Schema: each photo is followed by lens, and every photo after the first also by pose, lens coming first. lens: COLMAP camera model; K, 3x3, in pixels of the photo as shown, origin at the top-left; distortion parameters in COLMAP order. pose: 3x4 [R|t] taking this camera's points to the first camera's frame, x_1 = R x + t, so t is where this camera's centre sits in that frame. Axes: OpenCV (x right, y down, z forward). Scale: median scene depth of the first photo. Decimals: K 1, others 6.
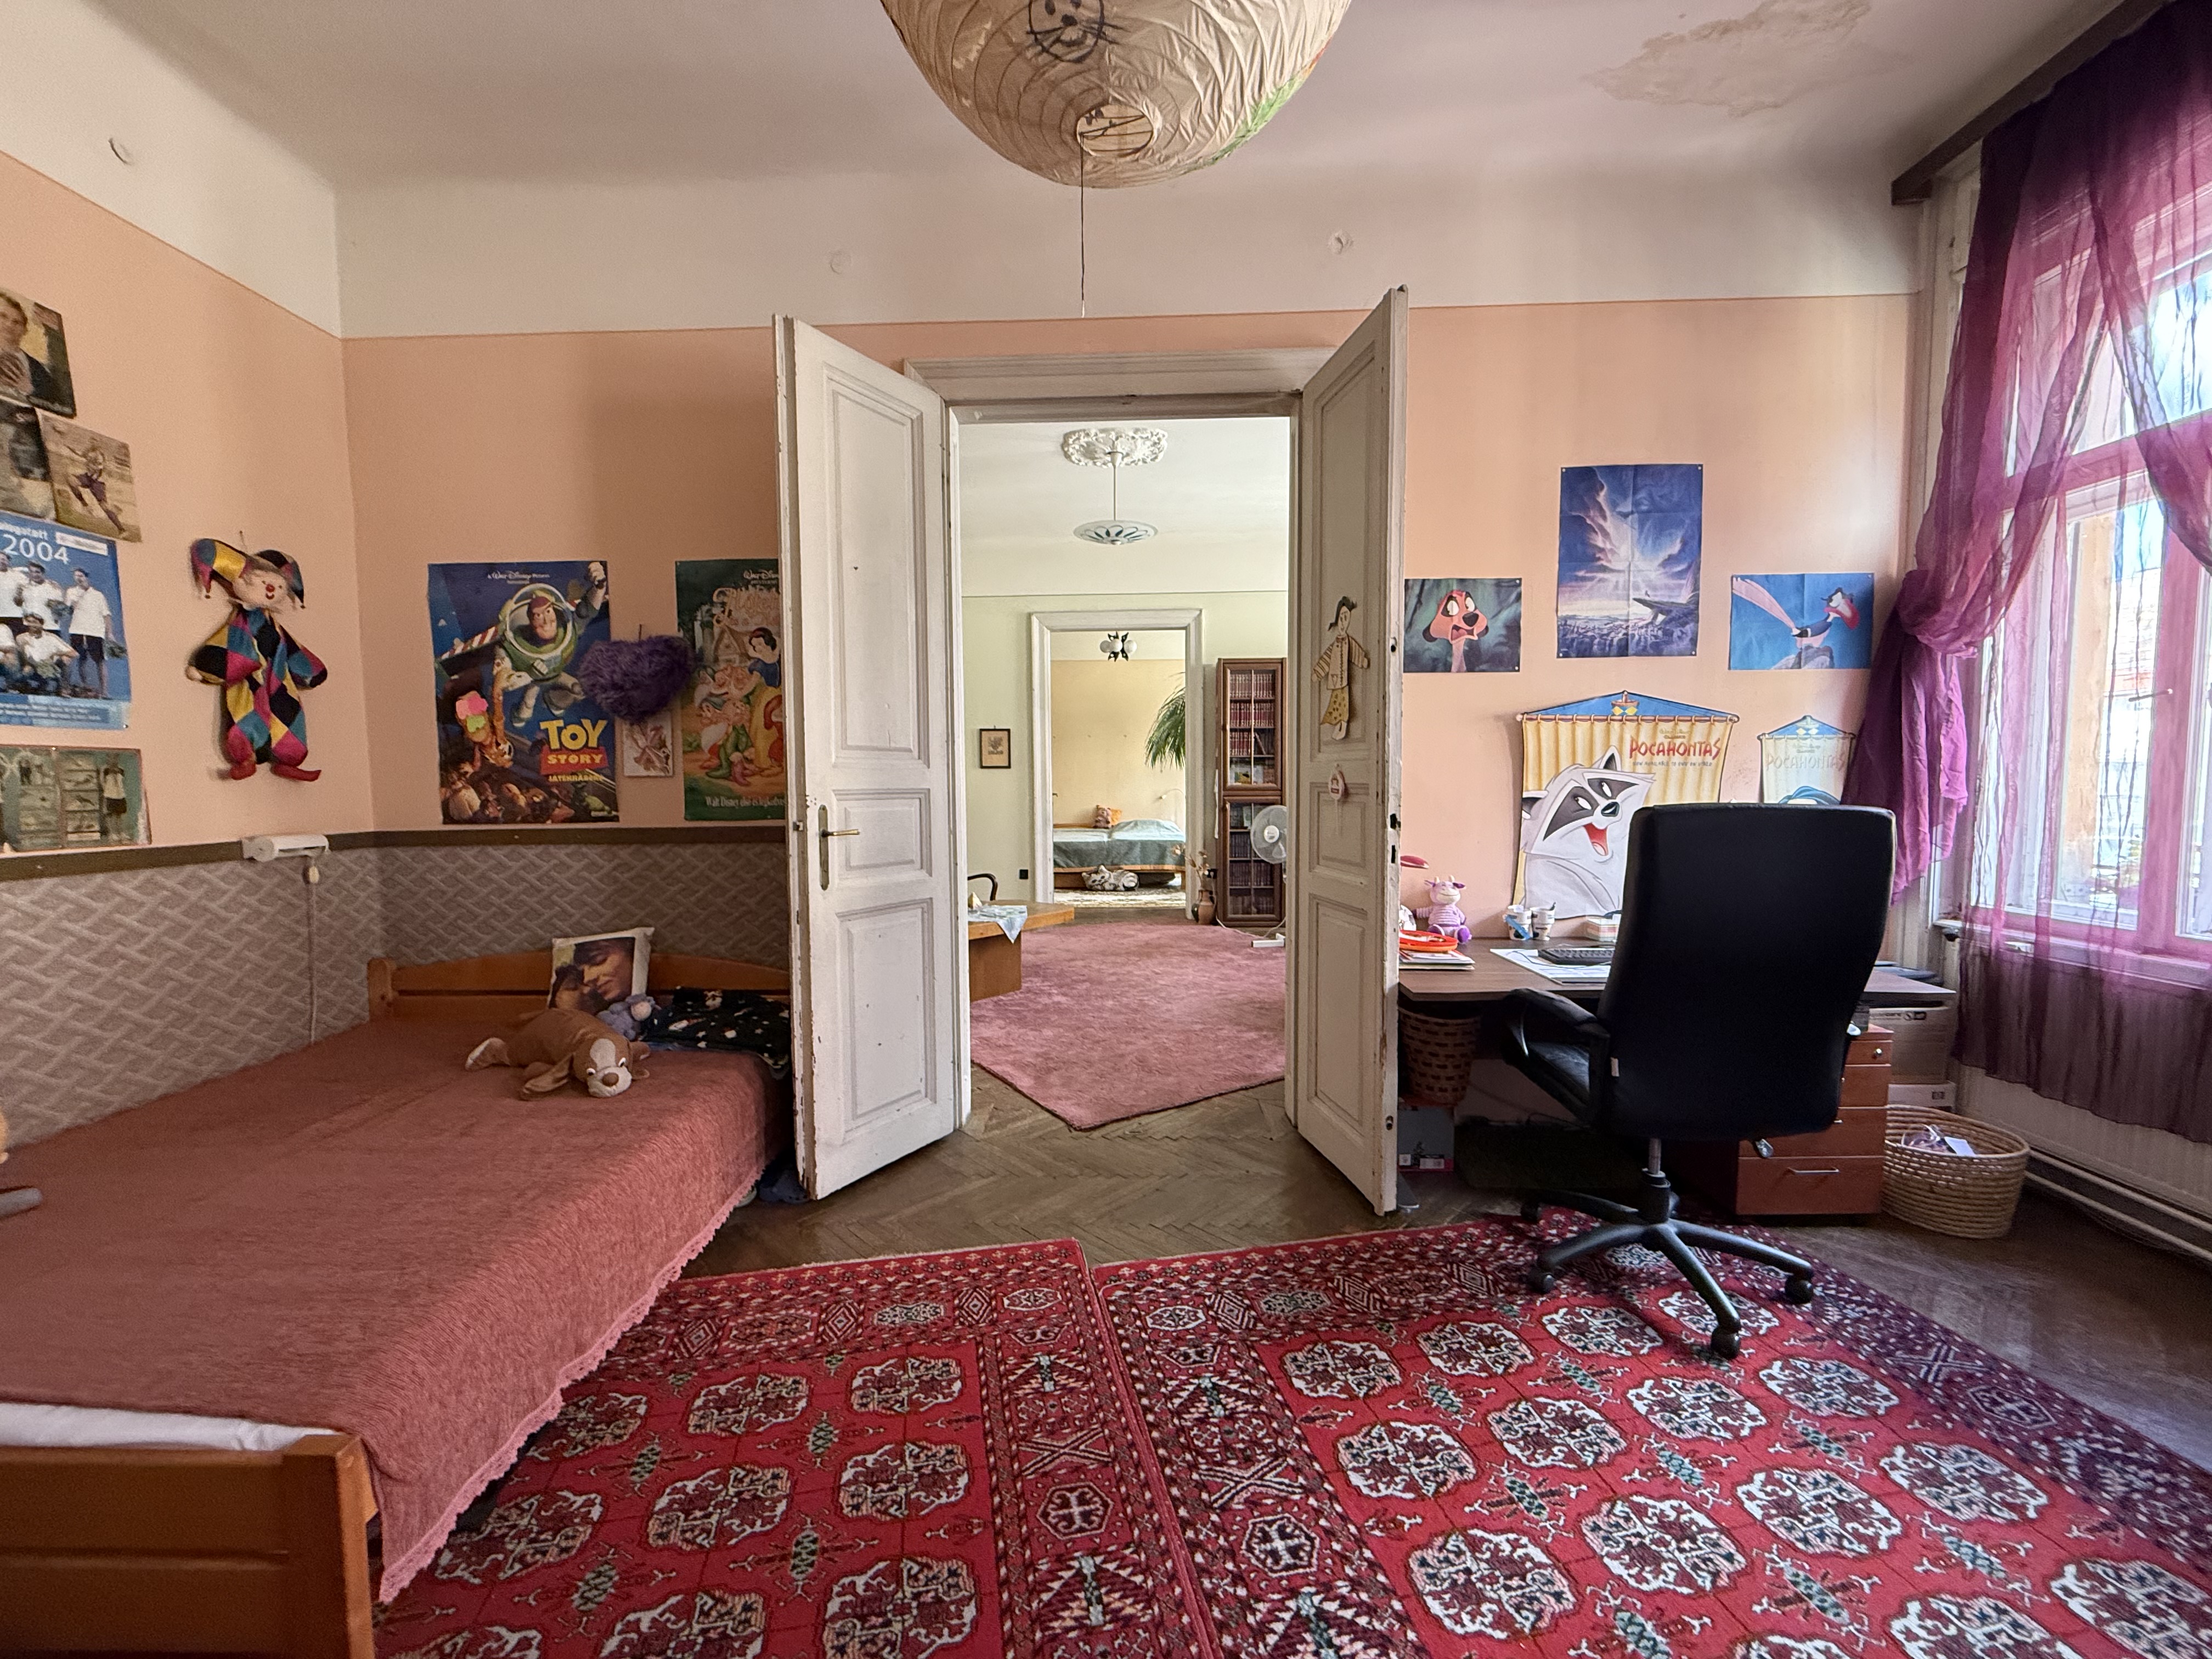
lens RADIAL K [[882.7, 0, 1098.9], [0, 882.7, 833.5], [0, 0, 1]] dist [0.000730, -0.000097]
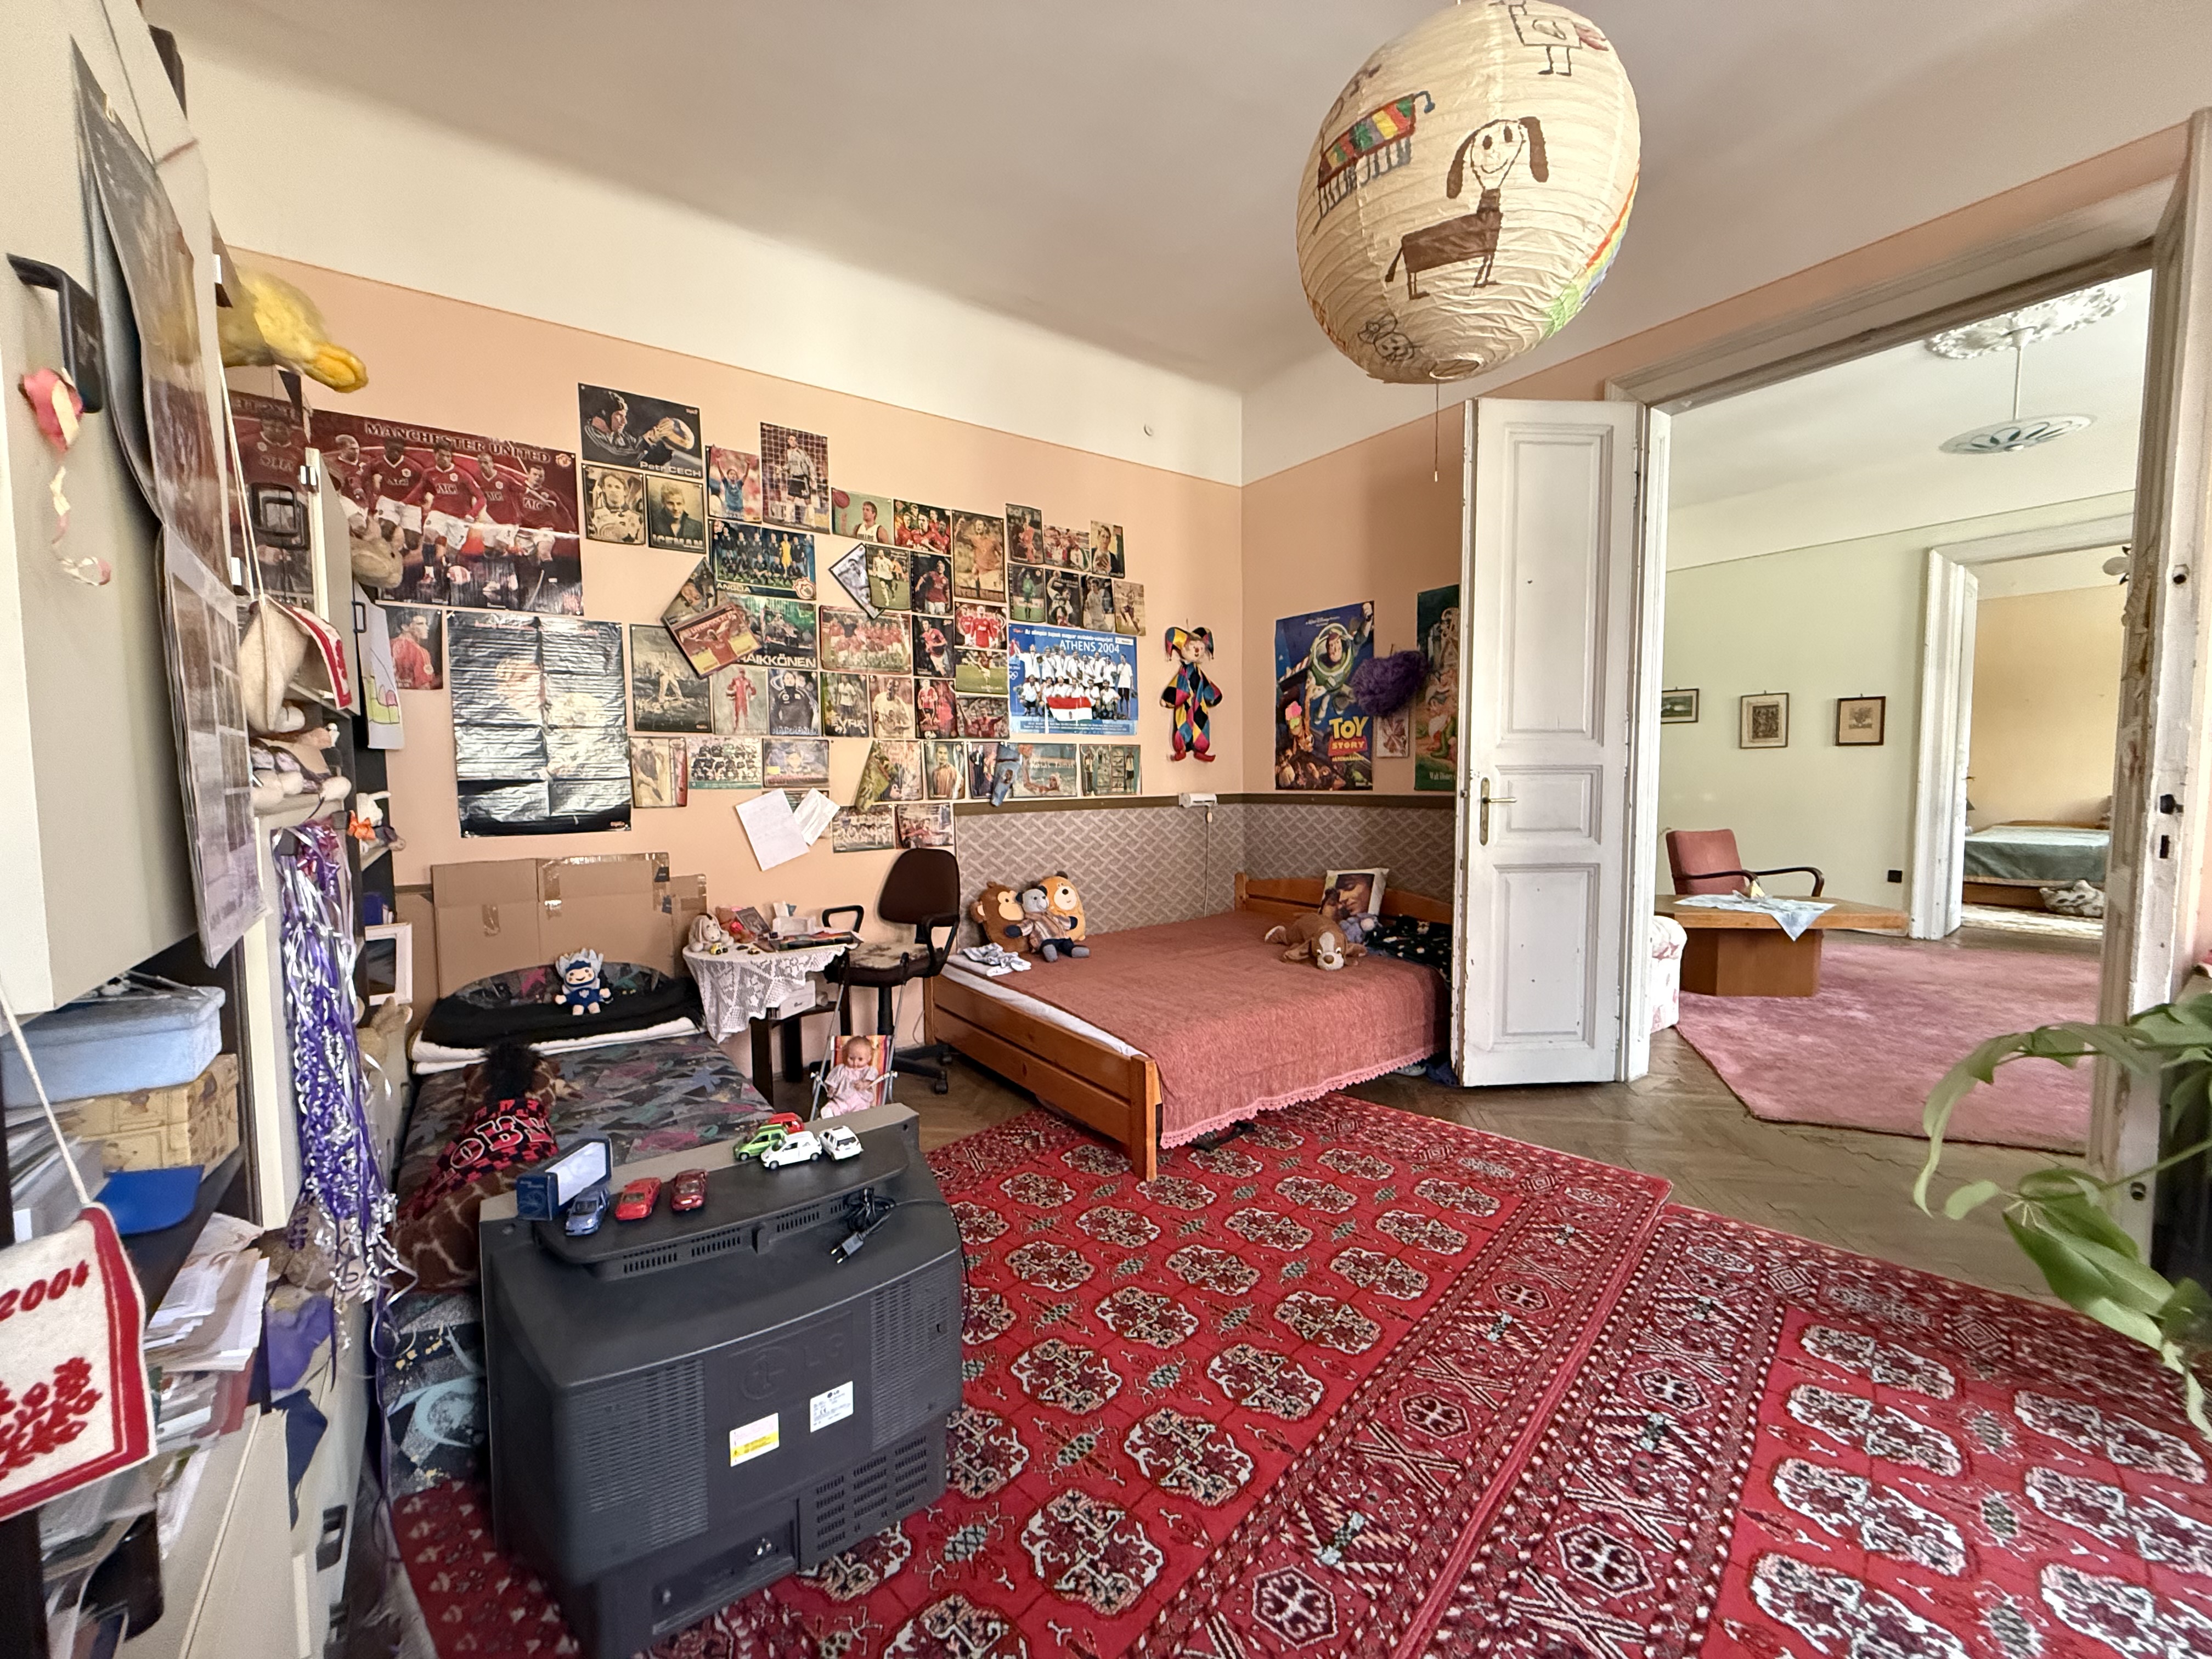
lens RADIAL K [[882.7, 0, 1098.9], [0, 882.7, 833.5], [0, 0, 1]] dist [0.000730, -0.000097]
pose [[0.597206, 0.058995, -0.799916, 0.341481], [-0.044591, 0.998191, 0.040327, 0.019583], [0.800848, 0.011586, 0.598756, -0.181369]]
